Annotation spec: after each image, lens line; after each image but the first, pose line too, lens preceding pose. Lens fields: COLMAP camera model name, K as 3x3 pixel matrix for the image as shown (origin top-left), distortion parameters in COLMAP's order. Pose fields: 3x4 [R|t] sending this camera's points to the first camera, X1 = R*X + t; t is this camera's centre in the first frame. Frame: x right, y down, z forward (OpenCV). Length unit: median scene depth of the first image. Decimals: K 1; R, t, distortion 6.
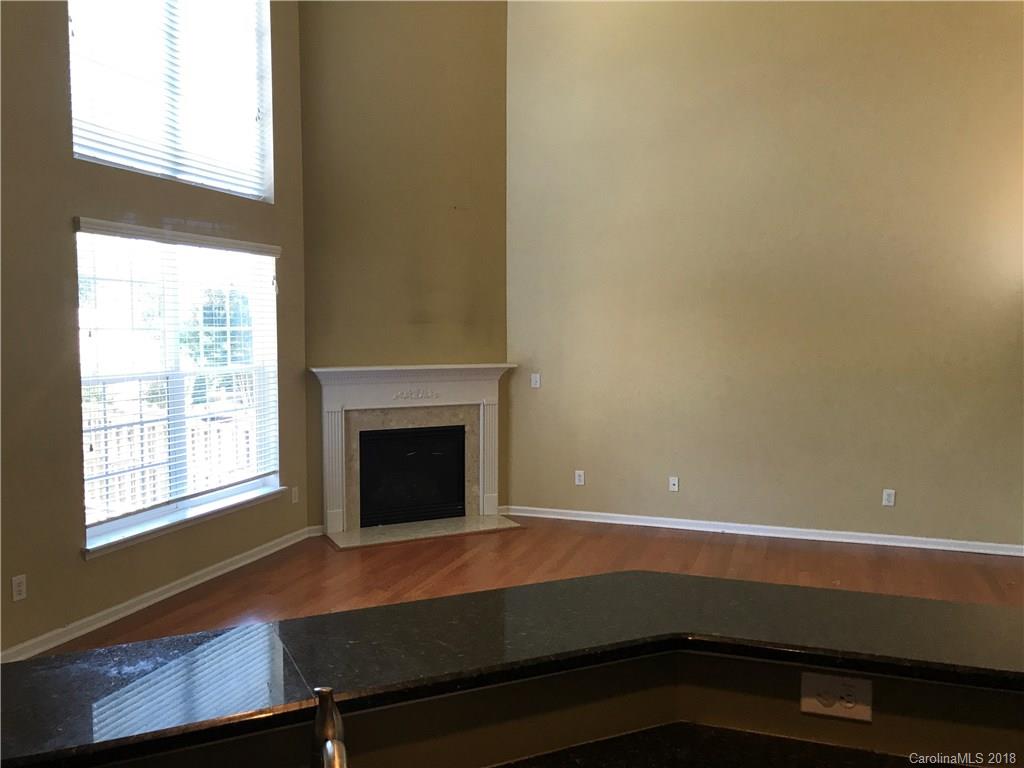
lens RADIAL K [[829.7, 0, 512.0], [0, 829.7, 384.0], [0, 0, 1]] dist [0.051878, -0.287152]
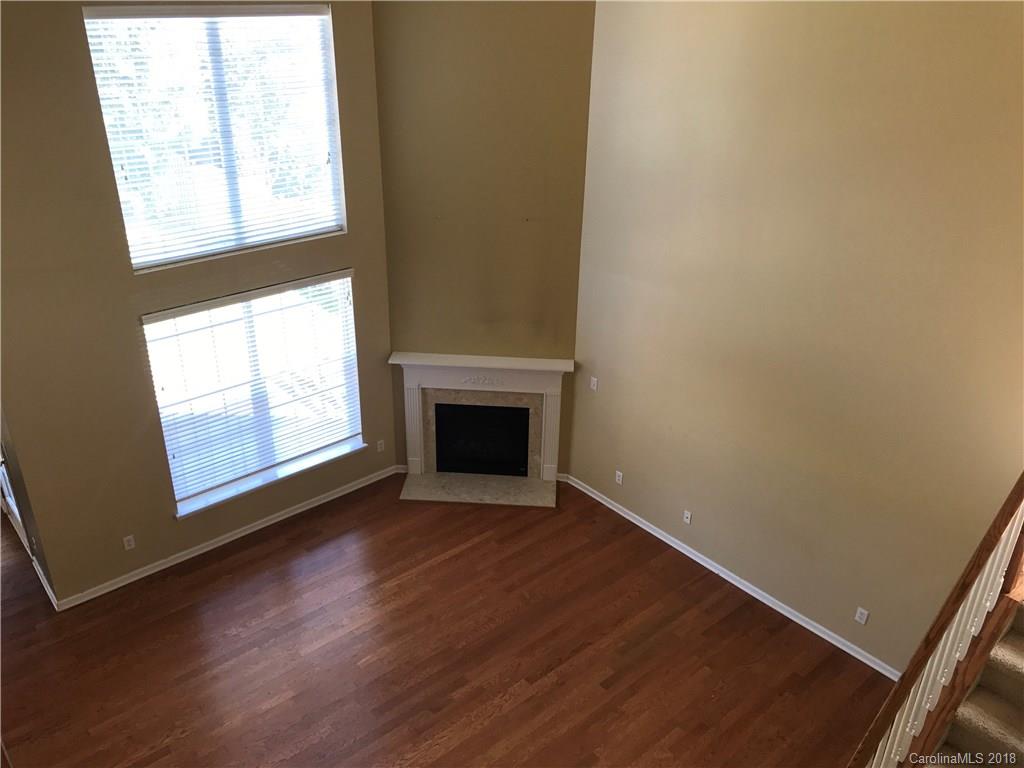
lens RADIAL K [[829.7, 0, 512.0], [0, 829.7, 384.0], [0, 0, 1]] dist [0.051878, -0.287152]
pose [[0.871287, 0.237190, -0.429651, 0.424121], [-0.056727, 0.918261, 0.391892, -0.447144], [0.487484, -0.317078, 0.813524, 0.085308]]
